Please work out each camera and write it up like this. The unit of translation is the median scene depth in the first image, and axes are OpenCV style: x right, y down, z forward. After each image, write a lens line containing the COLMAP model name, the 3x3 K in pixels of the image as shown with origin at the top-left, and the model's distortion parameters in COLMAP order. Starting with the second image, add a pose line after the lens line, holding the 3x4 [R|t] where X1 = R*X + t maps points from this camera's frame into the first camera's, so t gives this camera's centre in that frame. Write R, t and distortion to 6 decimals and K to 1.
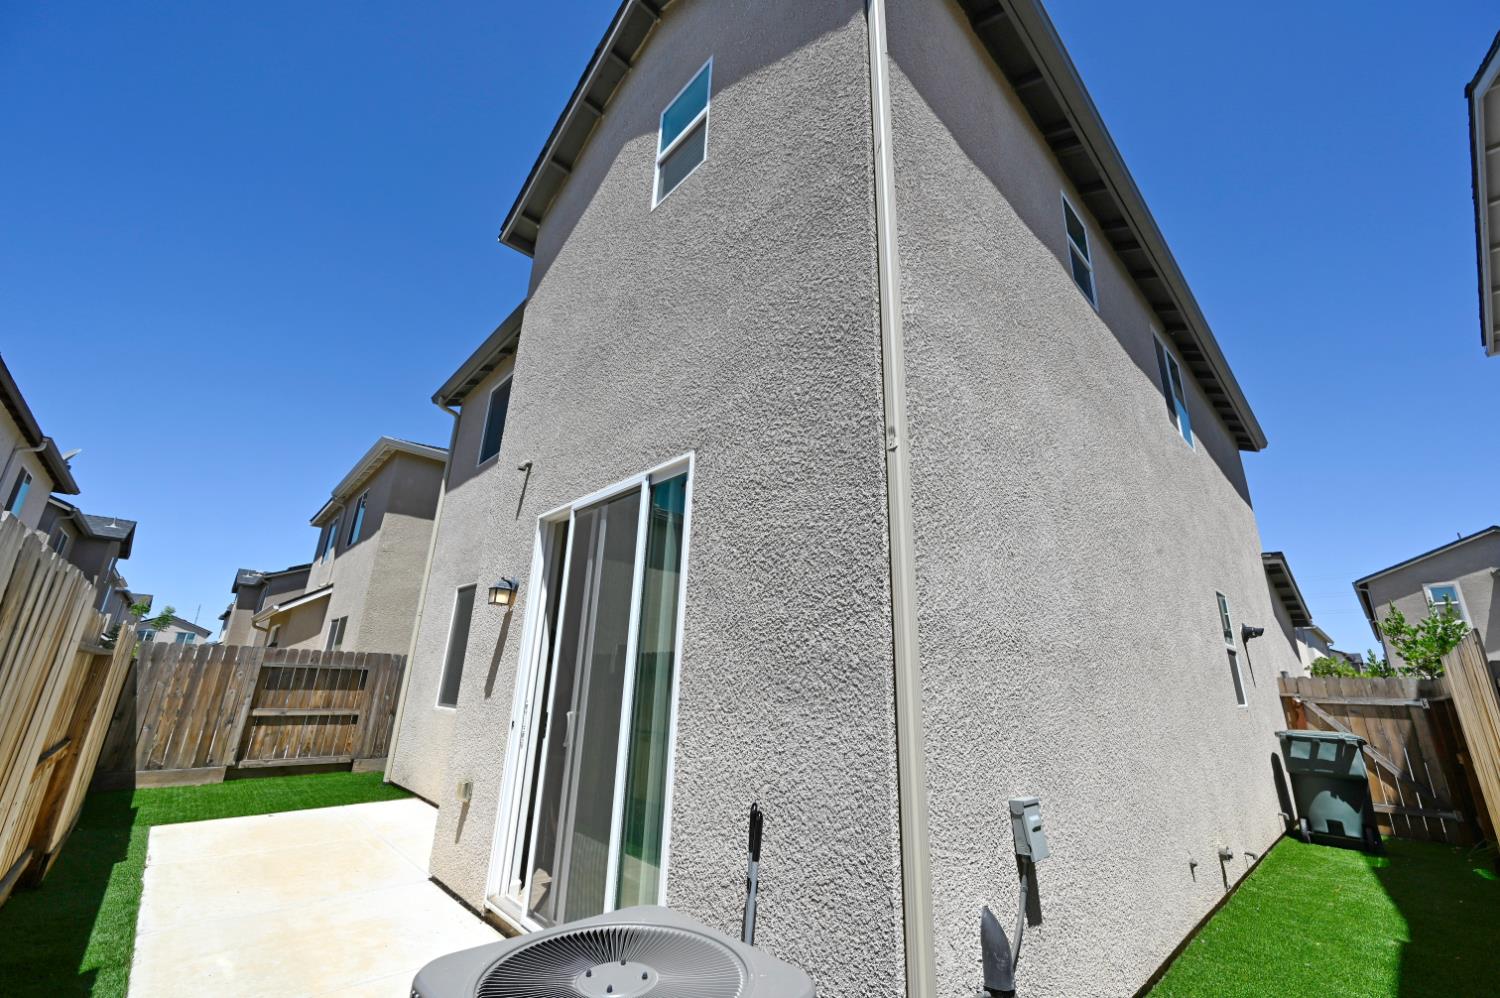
lens RADIAL K [[586.8, 0, 756.0], [0, 586.8, 502.8], [0, 0, 1]] dist [-0.006386, 0.001060]
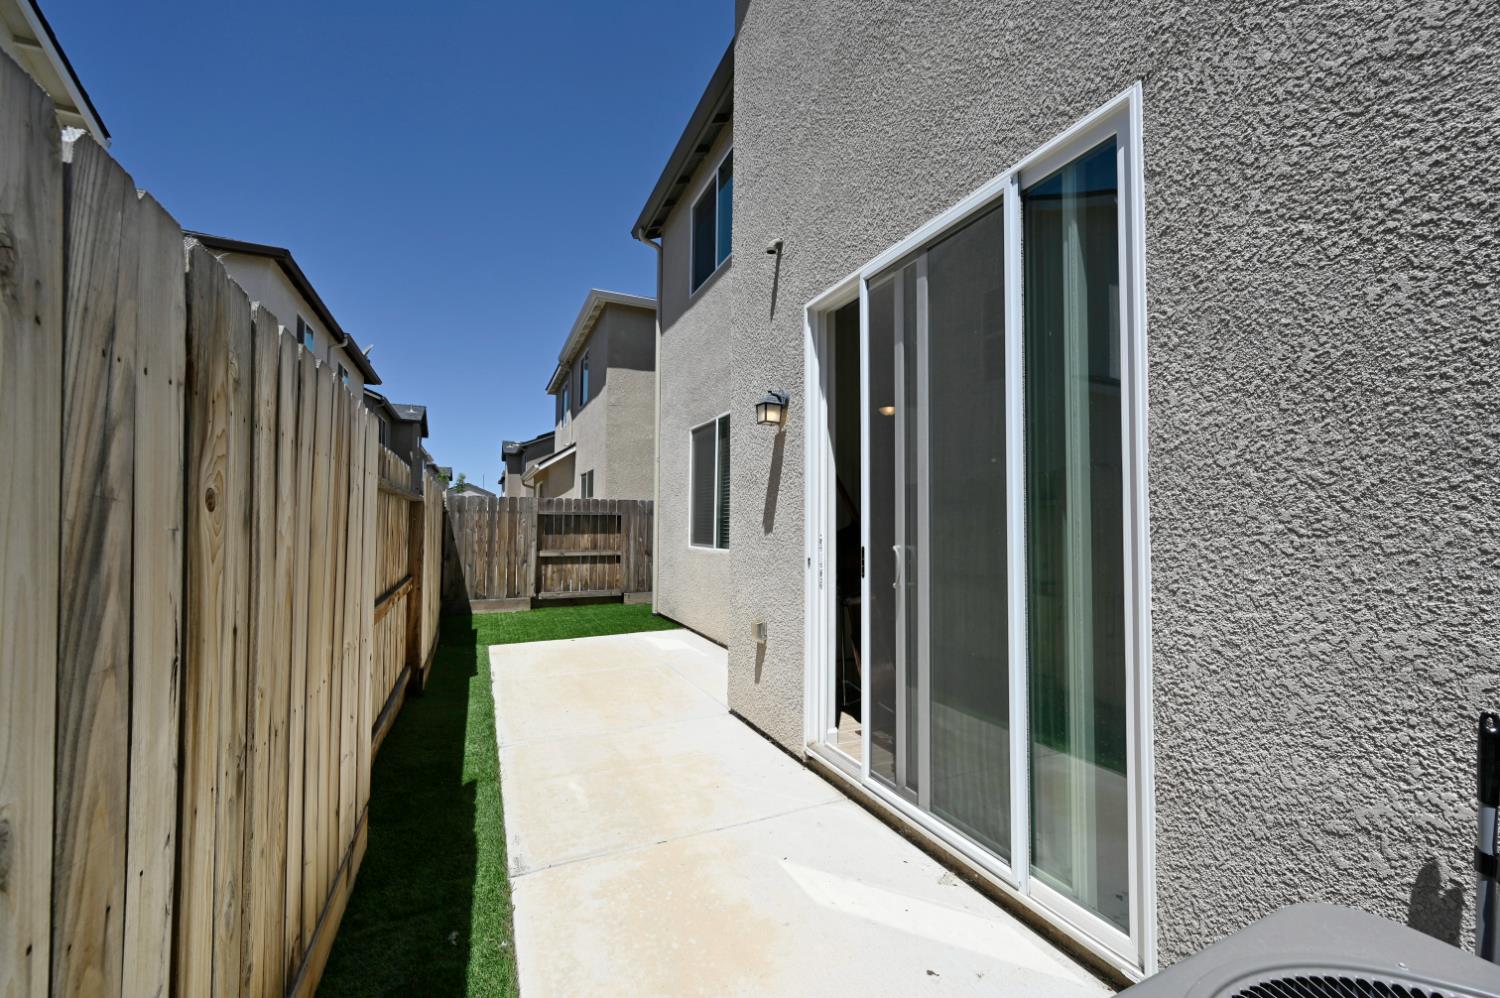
lens RADIAL K [[586.8, 0, 744.5], [0, 586.8, 504.7], [0, 0, 1]] dist [-0.006386, 0.001060]
pose [[0.942705, -0.033082, -0.331983, -0.206272], [0.117668, 0.964096, 0.238061, 0.084345], [0.312188, -0.263485, 0.912751, 0.214720]]
